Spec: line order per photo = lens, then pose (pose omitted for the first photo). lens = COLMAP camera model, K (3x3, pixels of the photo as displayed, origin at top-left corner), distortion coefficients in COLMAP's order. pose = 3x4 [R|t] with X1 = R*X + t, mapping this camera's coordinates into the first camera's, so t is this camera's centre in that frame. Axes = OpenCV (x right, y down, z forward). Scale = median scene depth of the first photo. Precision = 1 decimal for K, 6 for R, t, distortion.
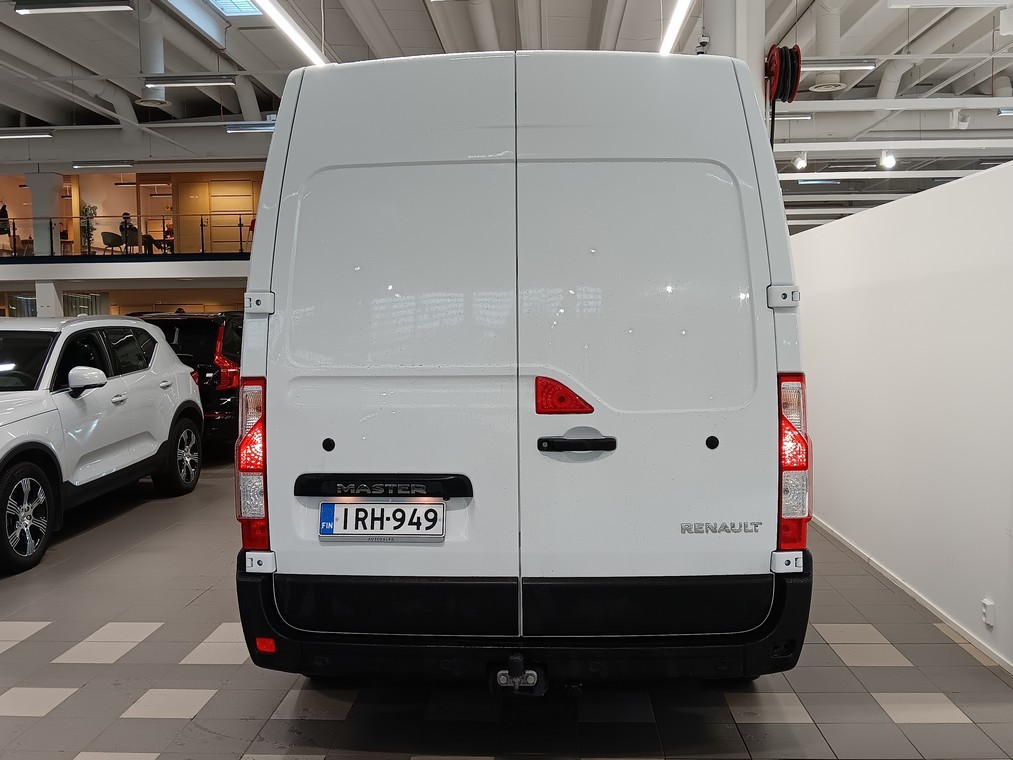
lens RADIAL K [[835.1, 0, 587.5], [0, 835.1, 378.4], [0, 0, 1]] dist [0.067051, -0.007011]
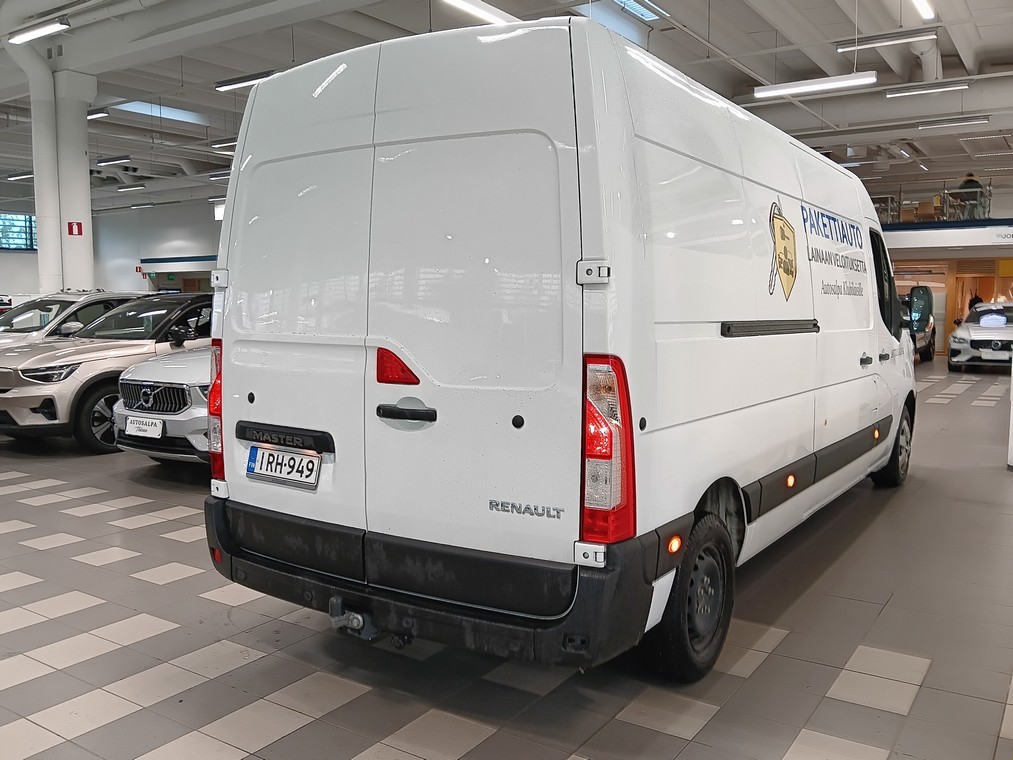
lens RADIAL K [[835.1, 0, 587.5], [0, 835.1, 378.4], [0, 0, 1]] dist [0.067051, -0.007011]
pose [[0.875606, 0.056175, -0.479747, 0.683415], [-0.037384, 0.998116, 0.048641, -0.024873], [0.481576, -0.024656, 0.876057, 0.181405]]
